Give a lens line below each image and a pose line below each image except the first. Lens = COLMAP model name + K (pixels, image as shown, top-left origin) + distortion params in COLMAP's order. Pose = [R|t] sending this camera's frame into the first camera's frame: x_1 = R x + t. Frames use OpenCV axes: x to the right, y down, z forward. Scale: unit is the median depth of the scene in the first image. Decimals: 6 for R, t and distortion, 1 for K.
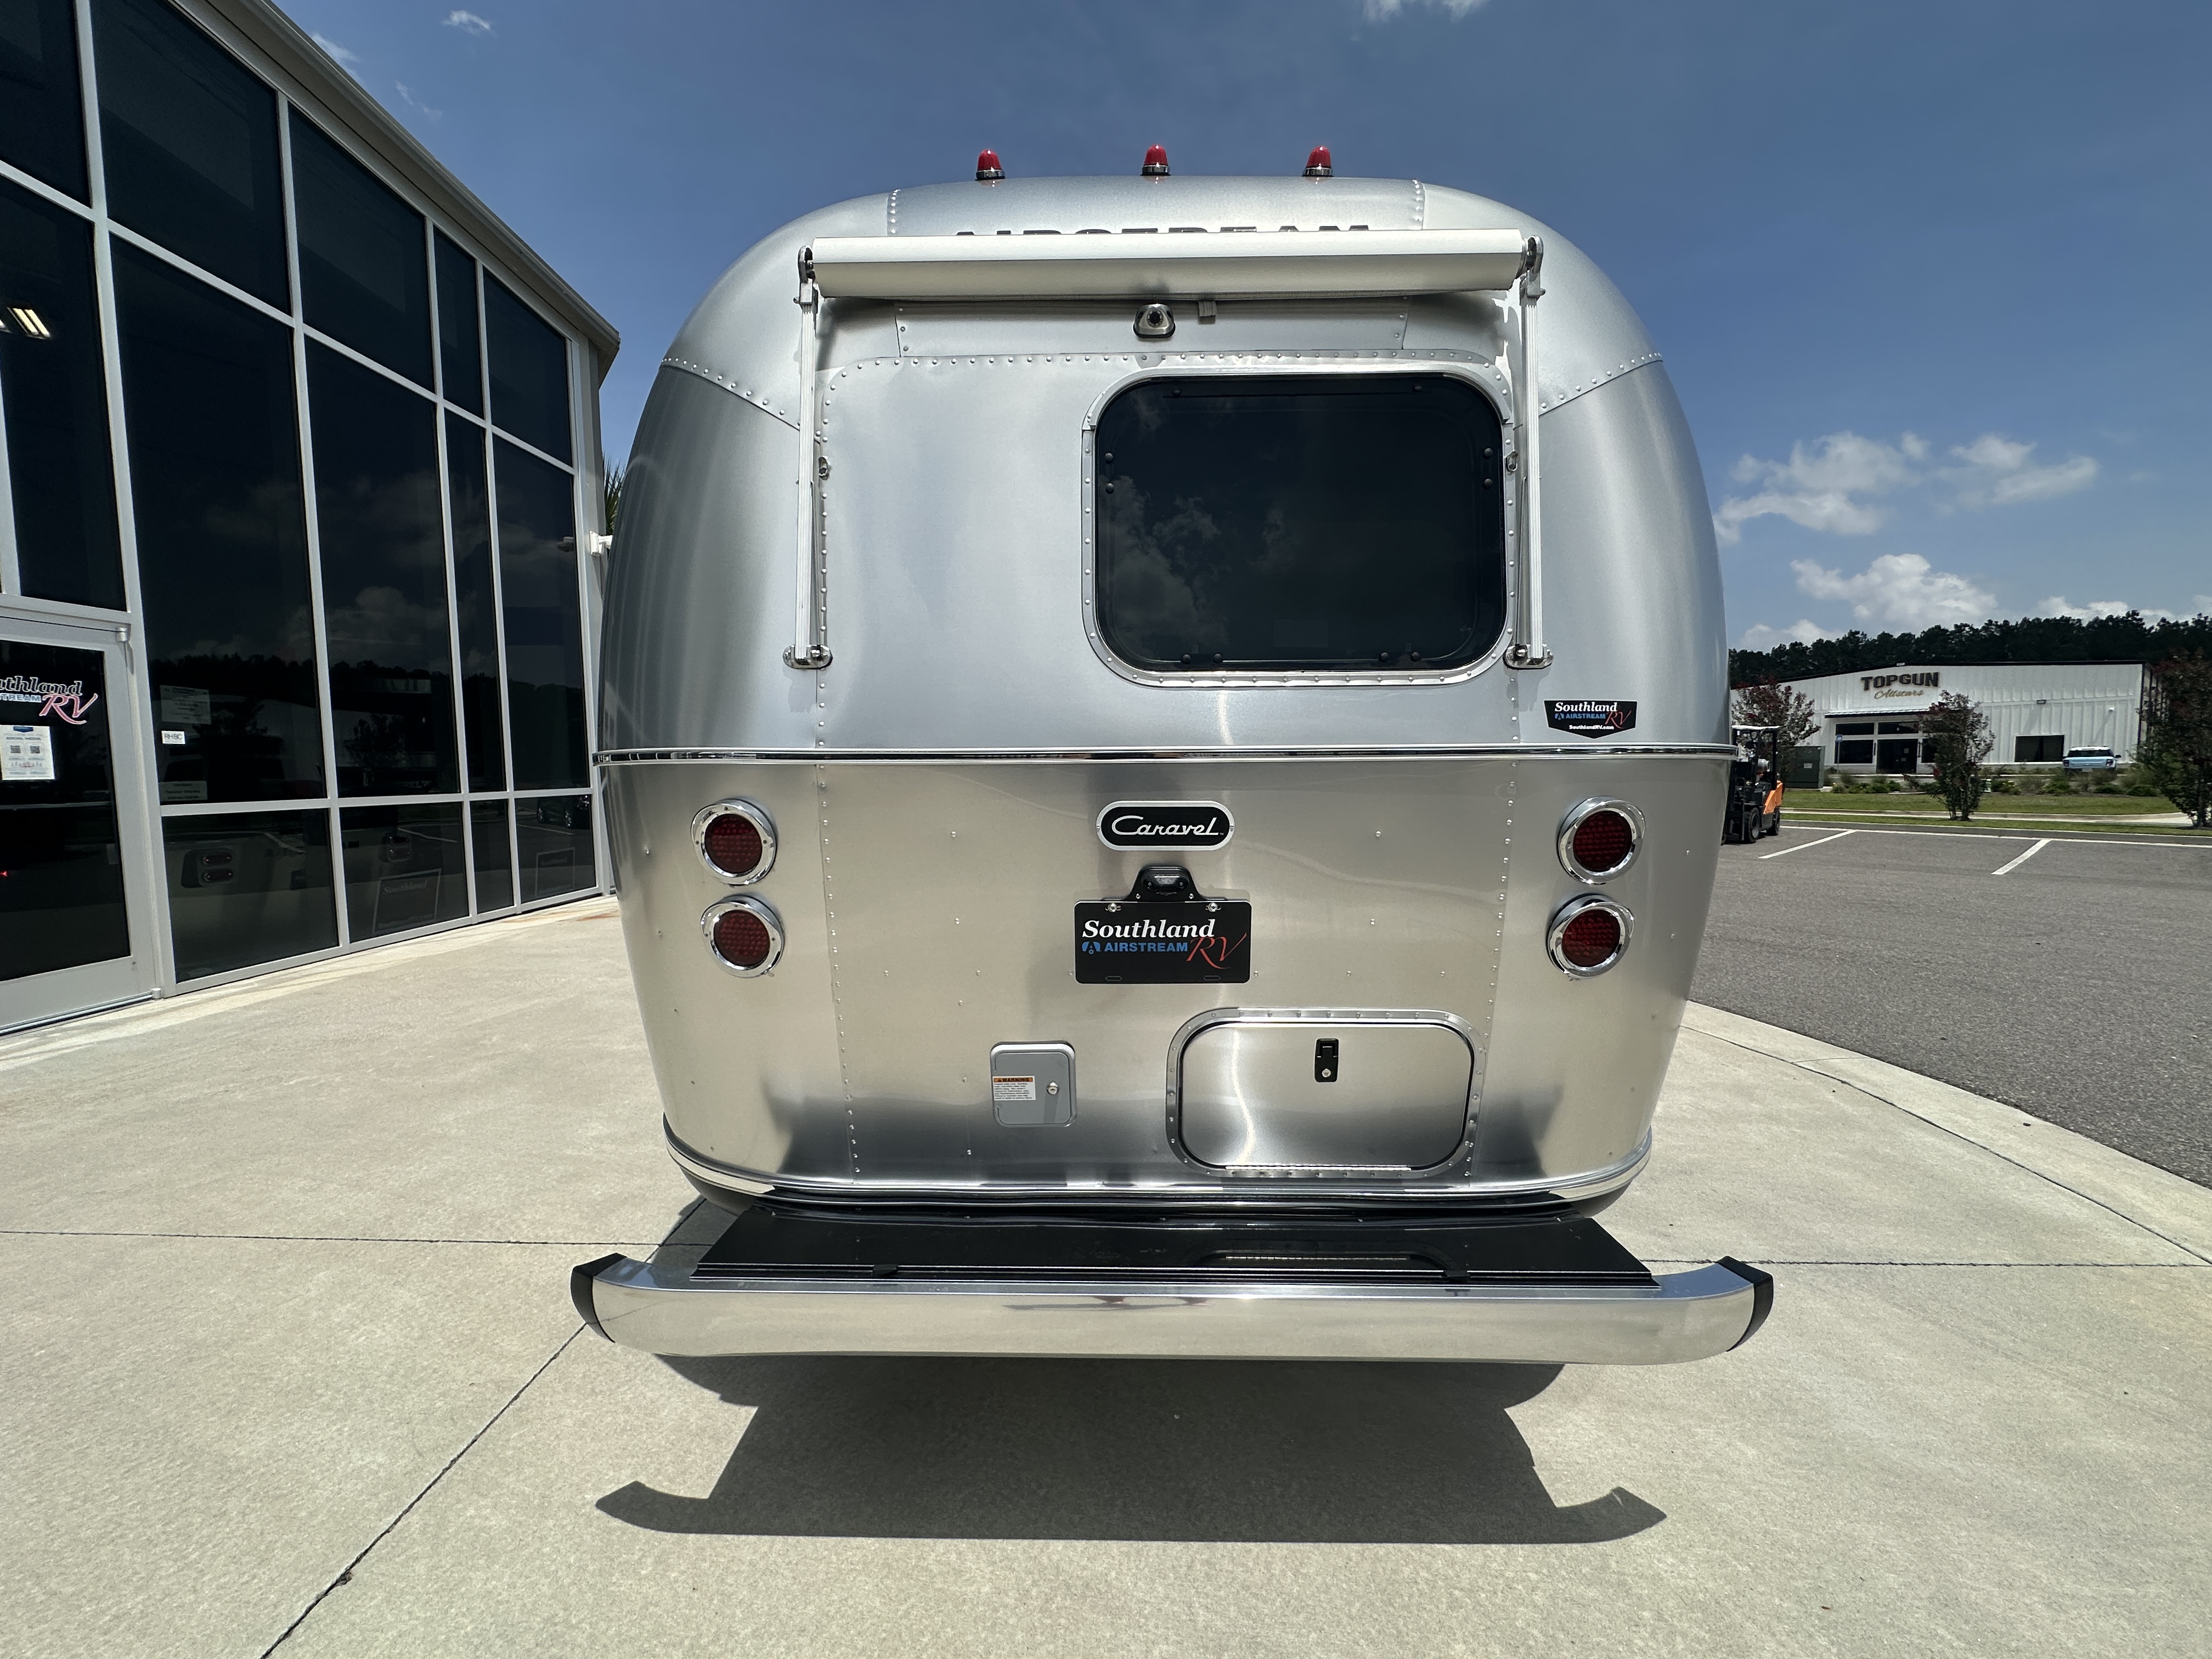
lens RADIAL K [[875.0, 0, 1096.2], [0, 875.0, 829.2], [0, 0, 1]] dist [-0.002669, -0.000318]
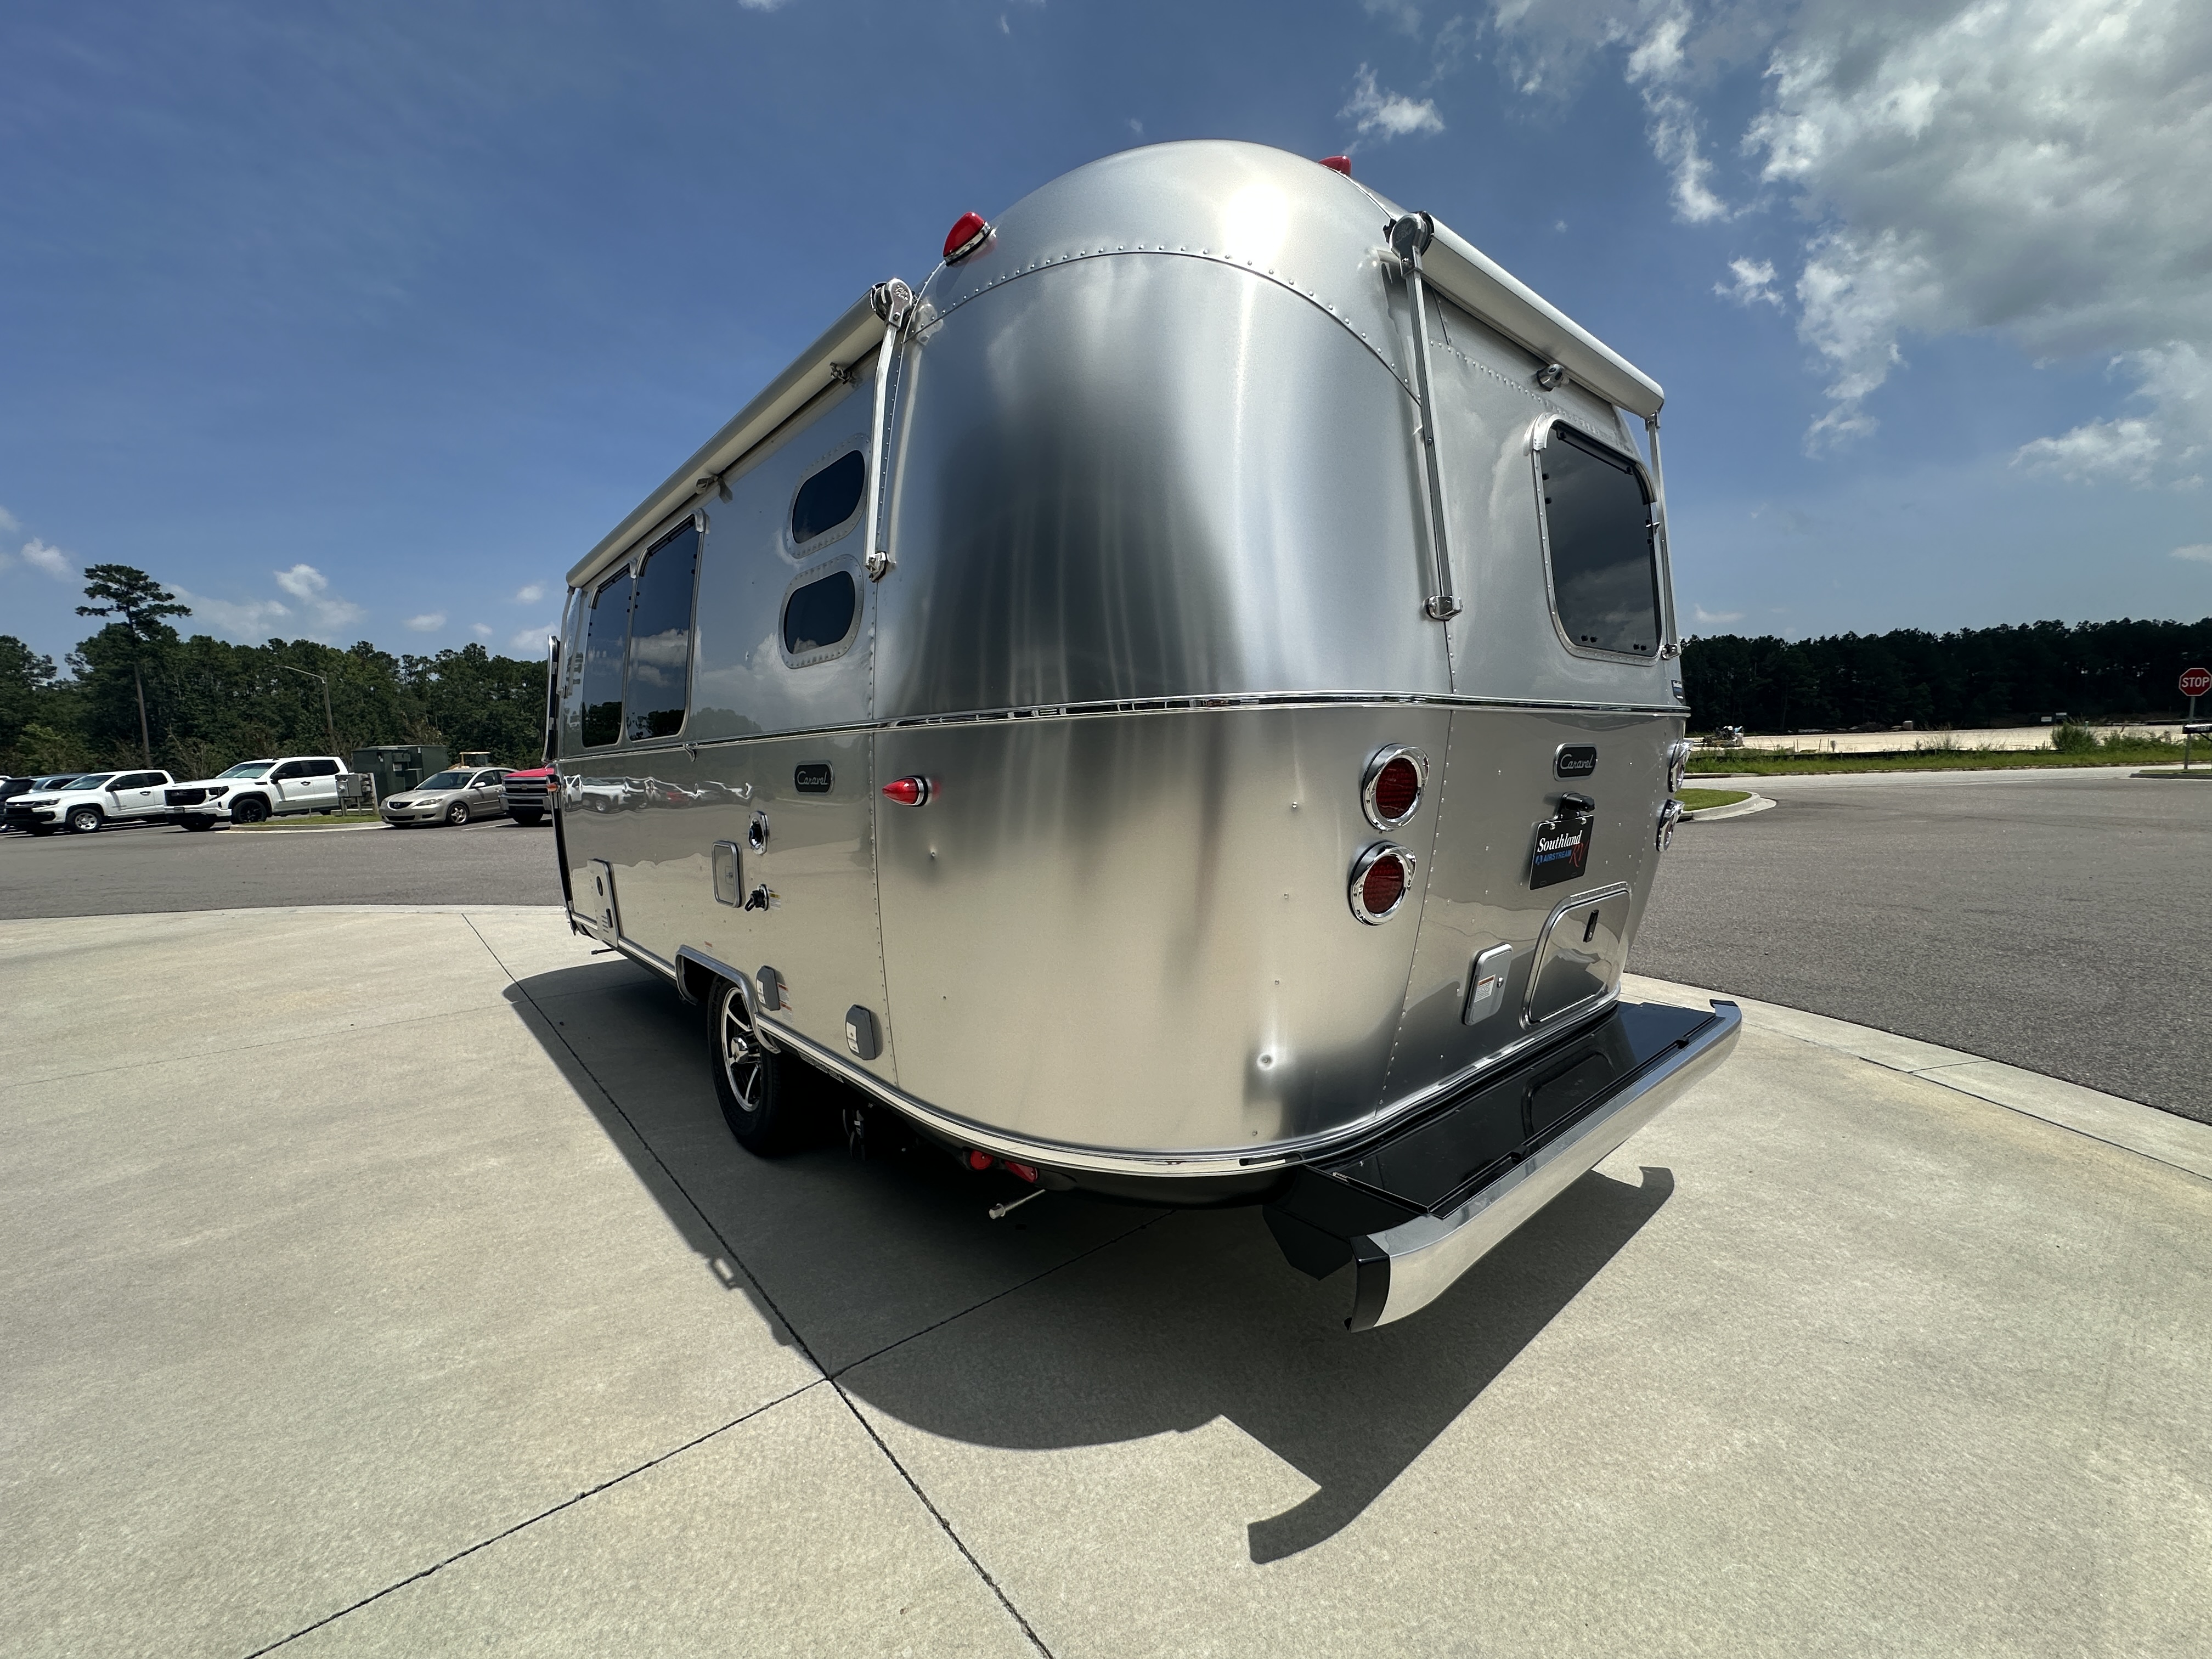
lens RADIAL K [[884.4, 0, 1101.7], [0, 884.4, 828.4], [0, 0, 1]] dist [-0.007042, 0.001491]
pose [[0.745272, -0.069824, 0.663095, -0.622358], [0.068415, 0.997261, 0.028118, 0.004901], [-0.663242, 0.024411, 0.748007, 0.219284]]
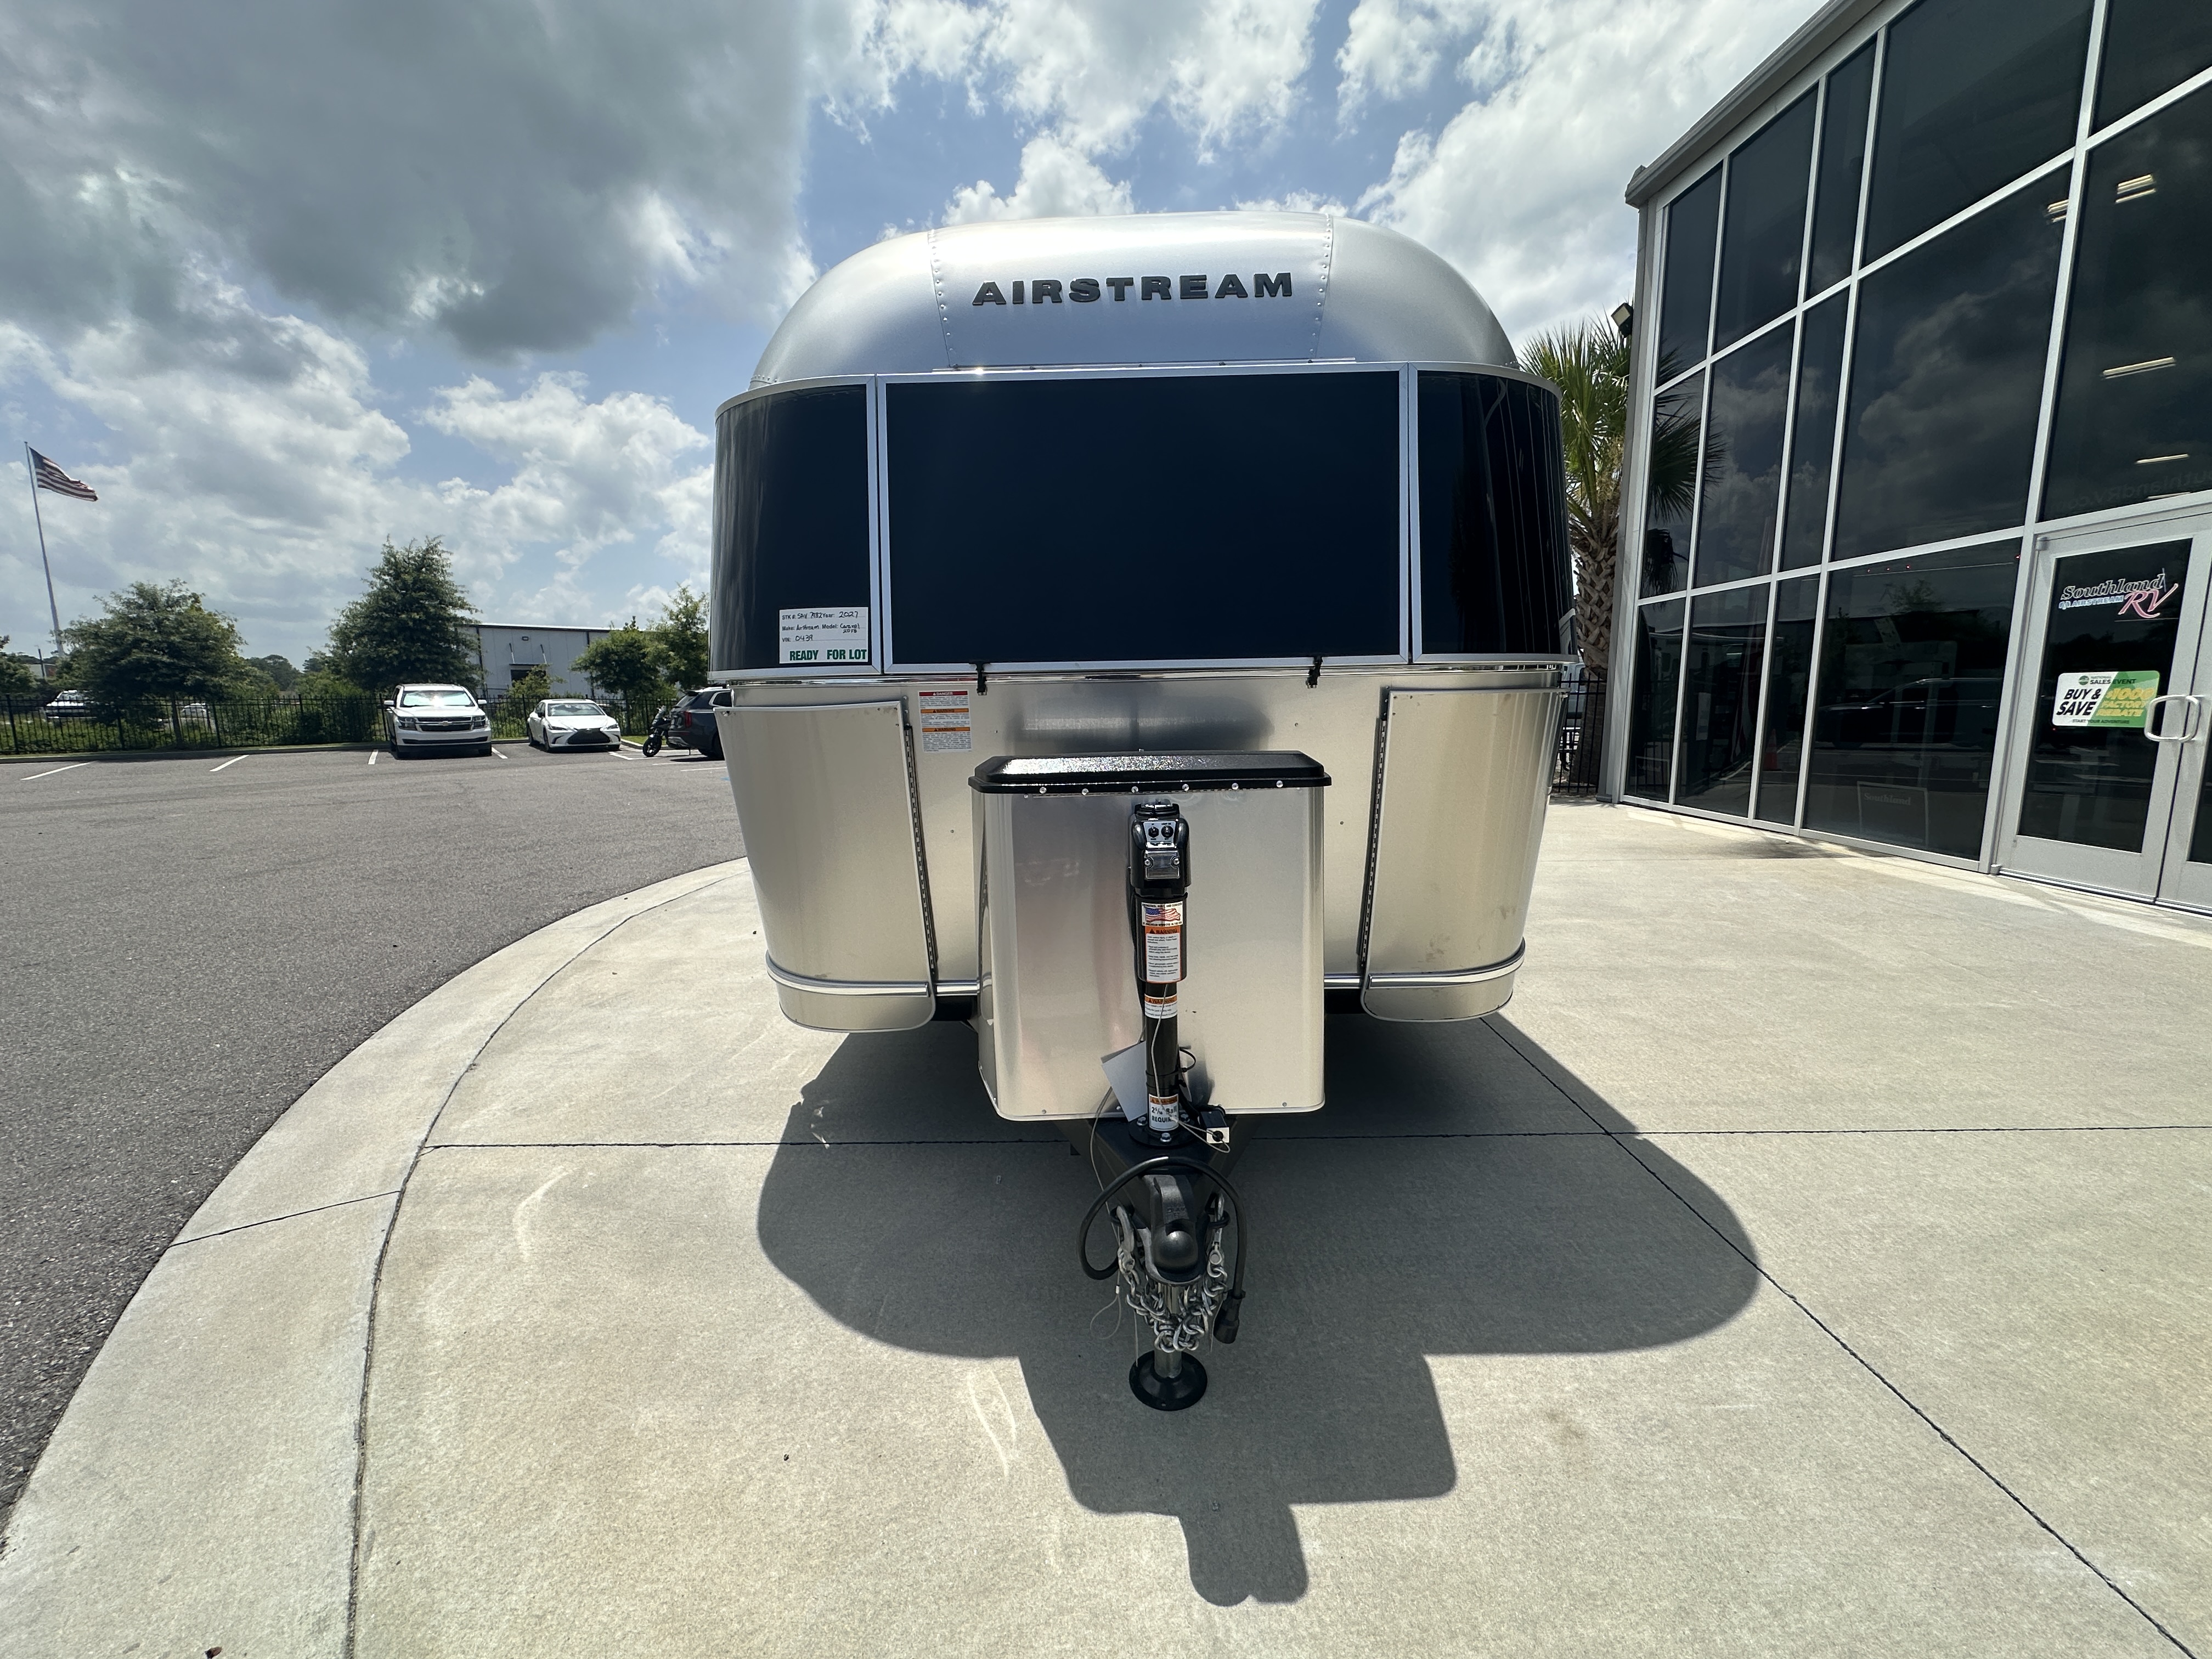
lens RADIAL K [[893.2, 0, 1079.1], [0, 893.2, 797.2], [0, 0, 1]] dist [-0.007991, 0.000370]
pose [[-0.999697, 0.021927, 0.011159, 0.123212], [0.023584, 0.983234, 0.180819, -0.180927], [-0.007008, 0.181027, -0.983453, 2.866659]]
